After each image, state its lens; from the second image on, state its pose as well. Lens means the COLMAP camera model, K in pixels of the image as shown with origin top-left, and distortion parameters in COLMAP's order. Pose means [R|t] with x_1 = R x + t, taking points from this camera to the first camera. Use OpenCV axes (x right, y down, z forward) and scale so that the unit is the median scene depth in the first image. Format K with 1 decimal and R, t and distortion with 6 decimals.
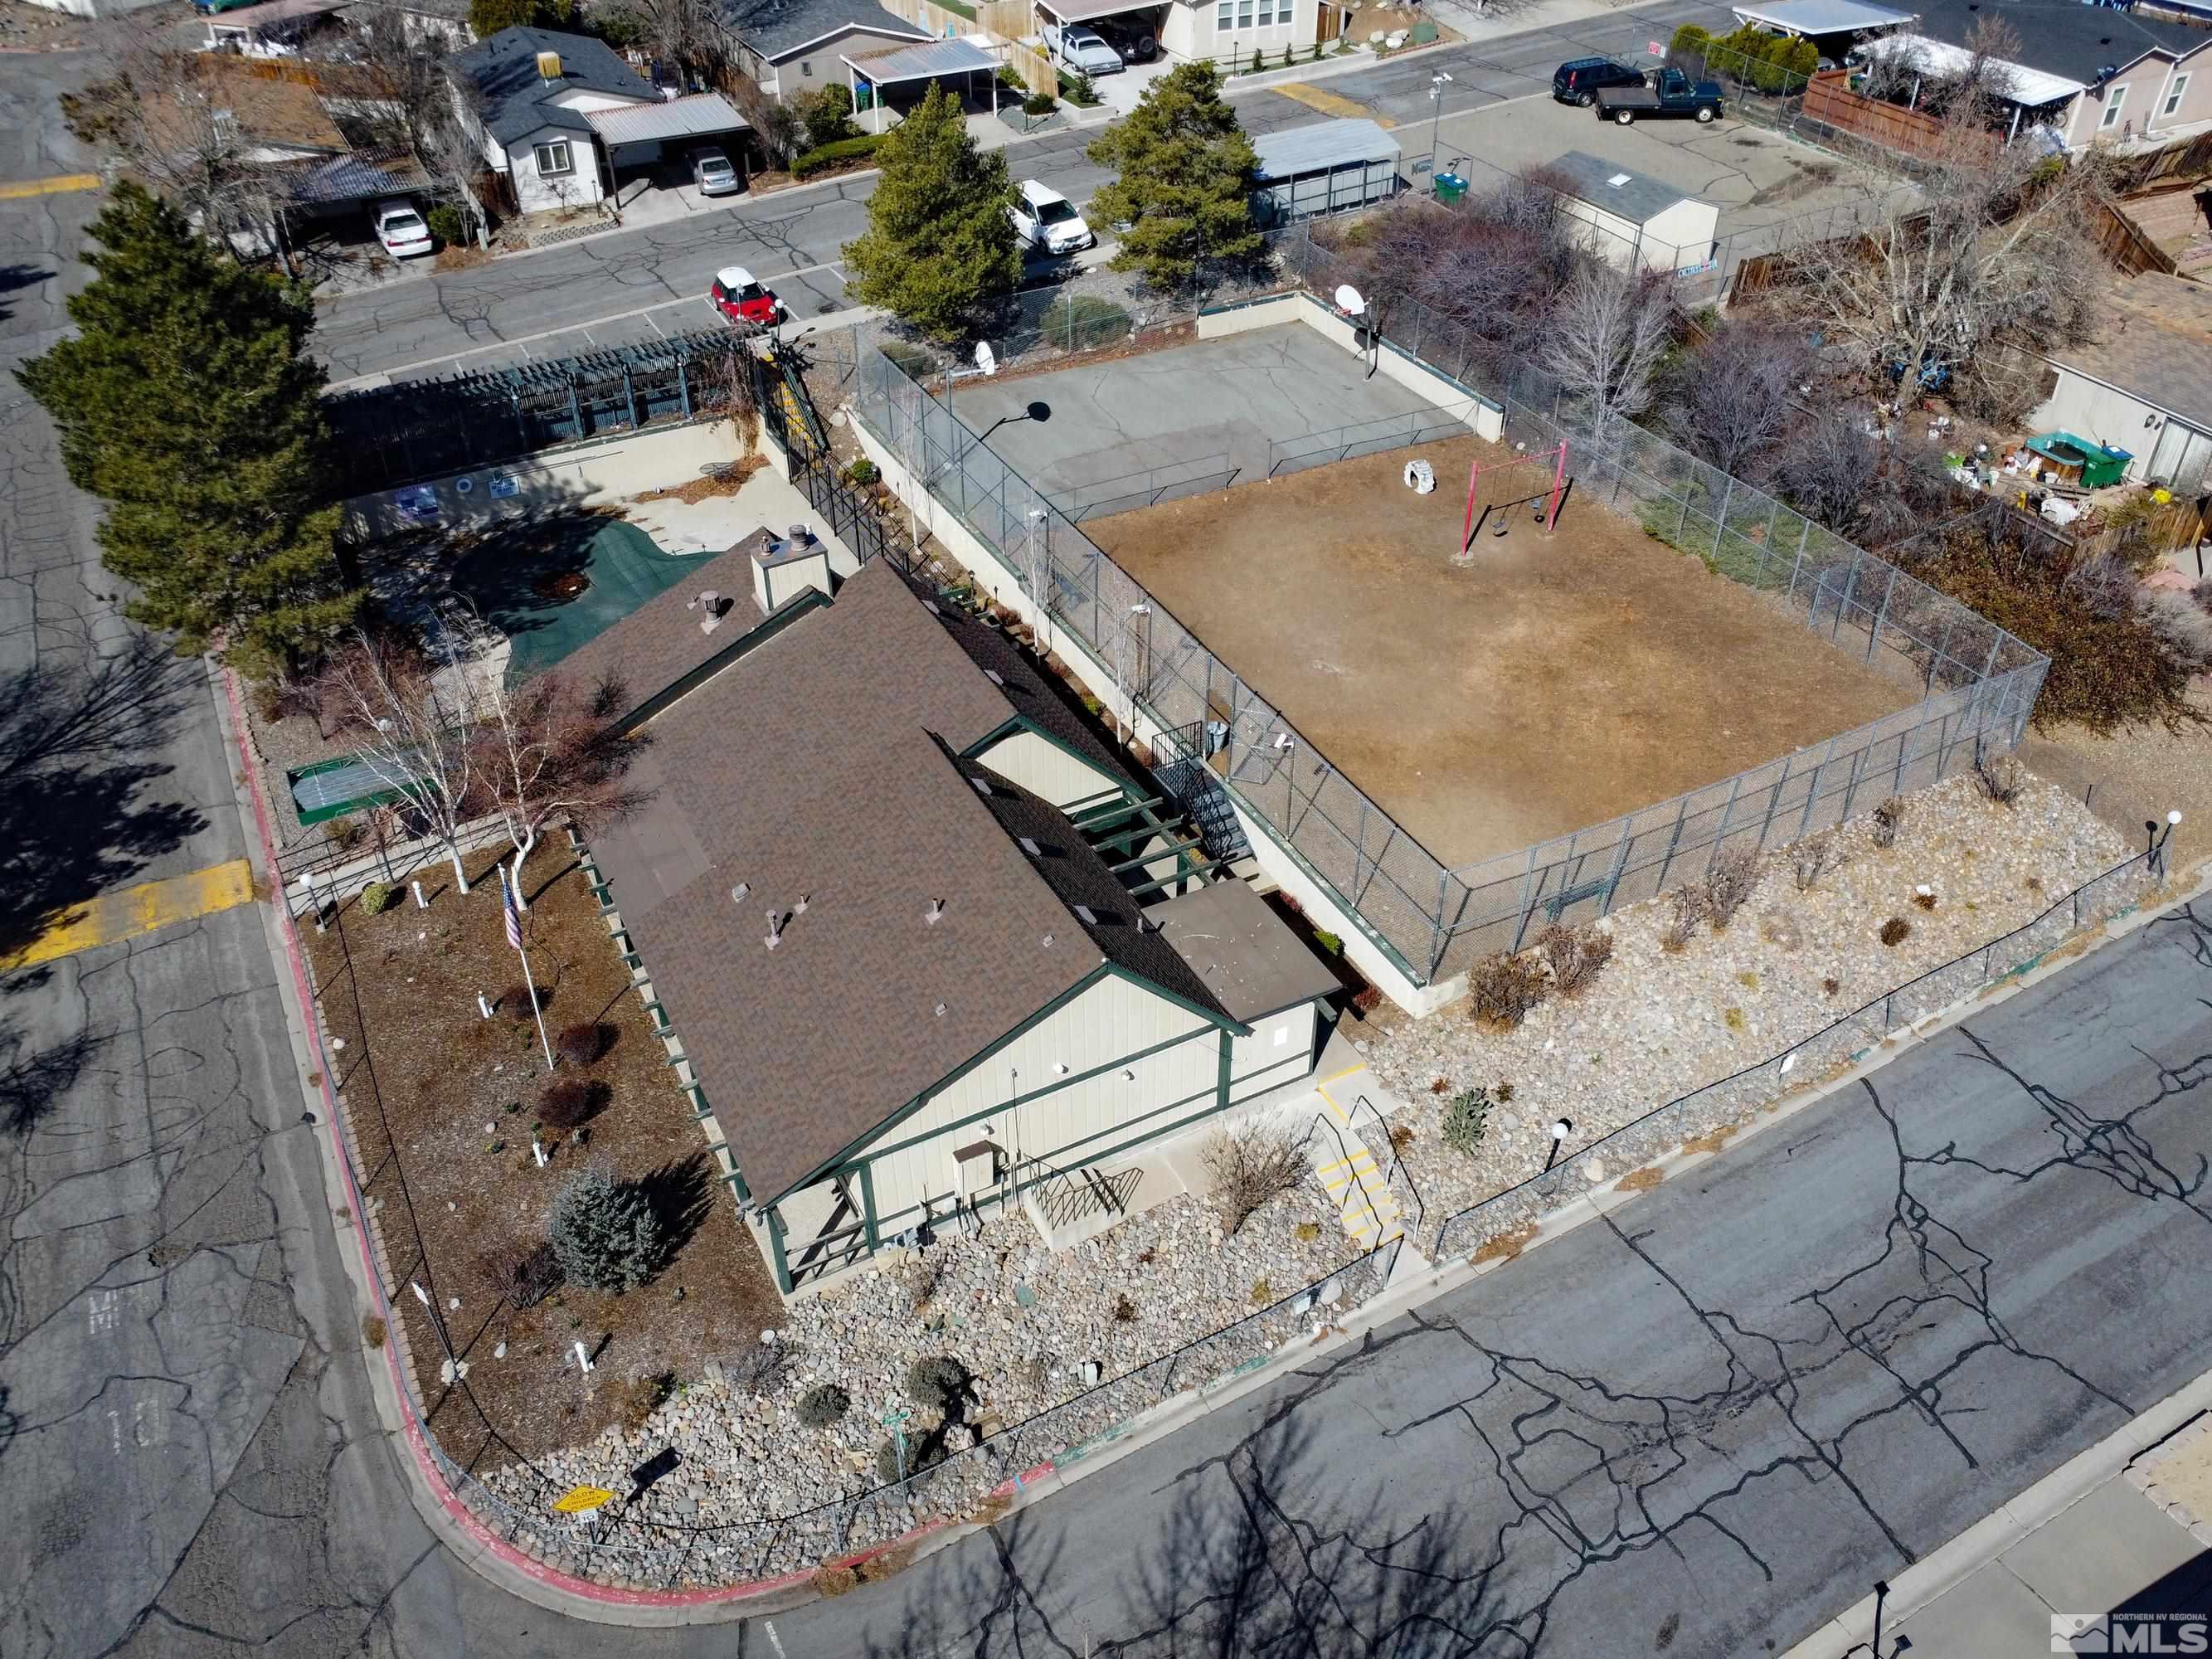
lens RADIAL K [[1692.3, 0, 1106.0], [0, 1692.3, 829.5], [0, 0, 1]] dist [0.000713, -0.064863]
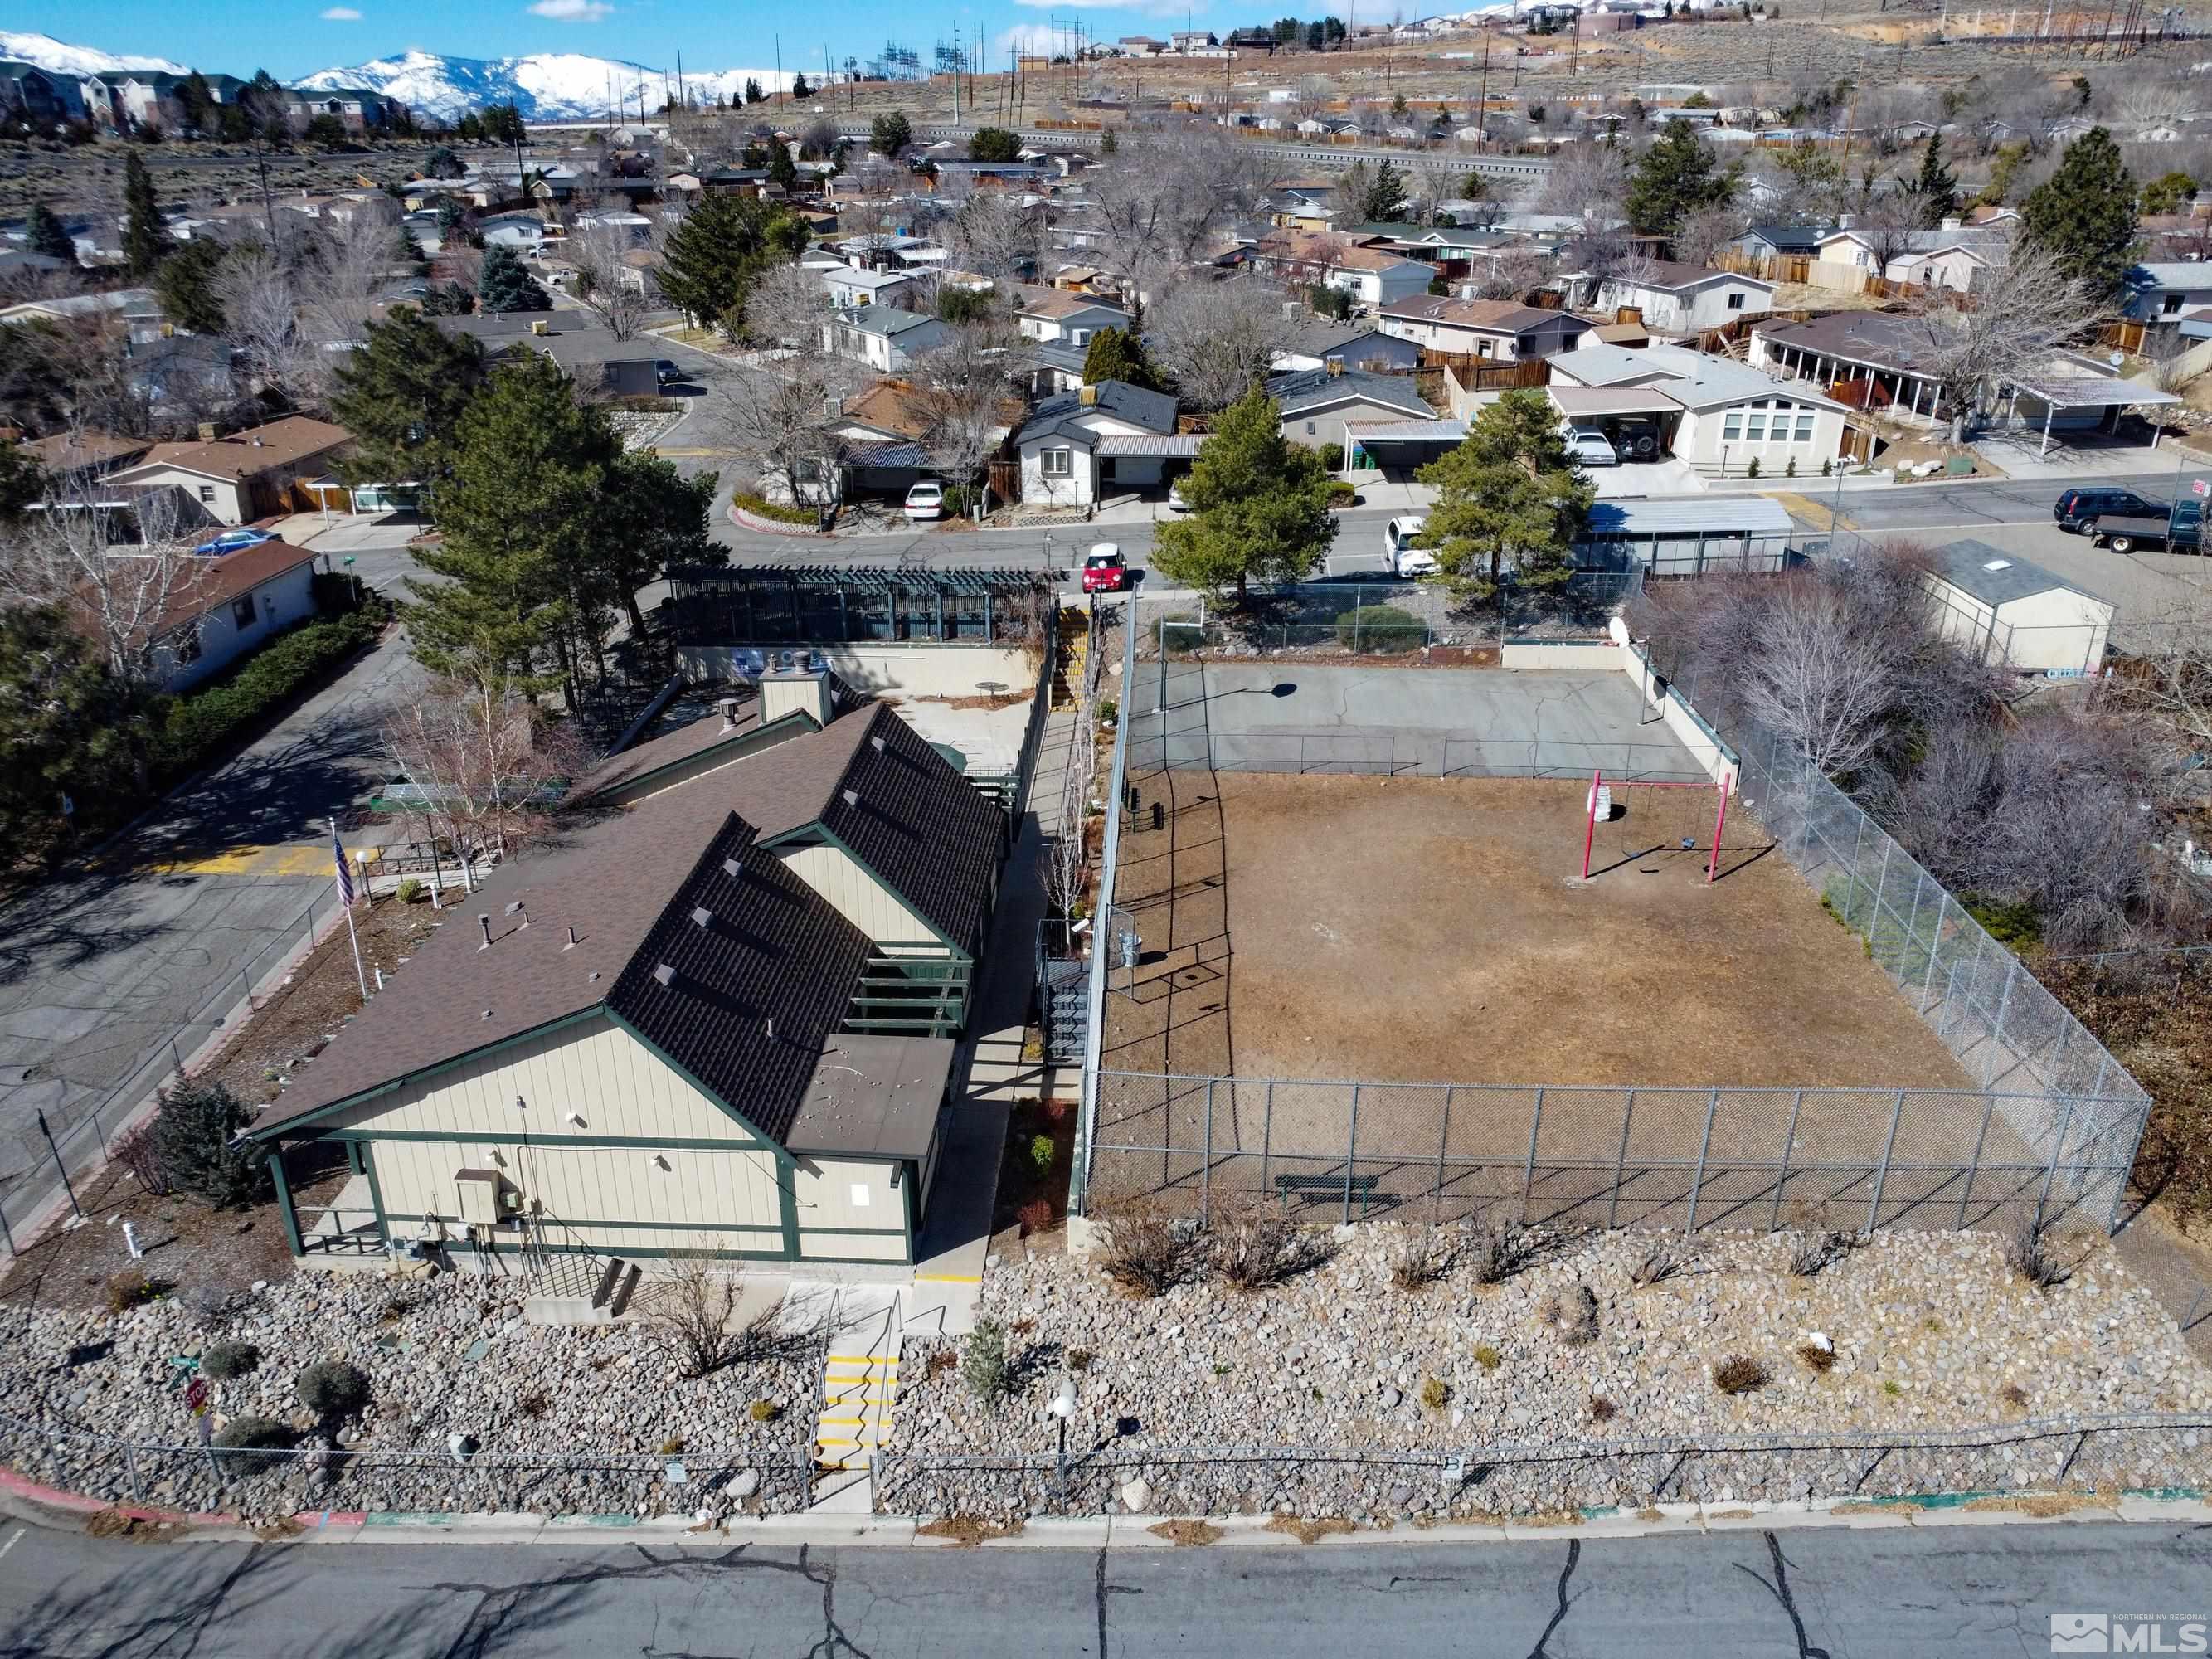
lens RADIAL K [[1551.5, 0, 1106.0], [0, 1551.5, 829.5], [0, 0, 1]] dist [-0.007258, -0.038721]
pose [[0.866208, 0.201521, -0.457246, 0.343174], [-0.308654, 0.935411, -0.172453, 0.027902], [0.392959, 0.290511, 0.872460, 0.185540]]
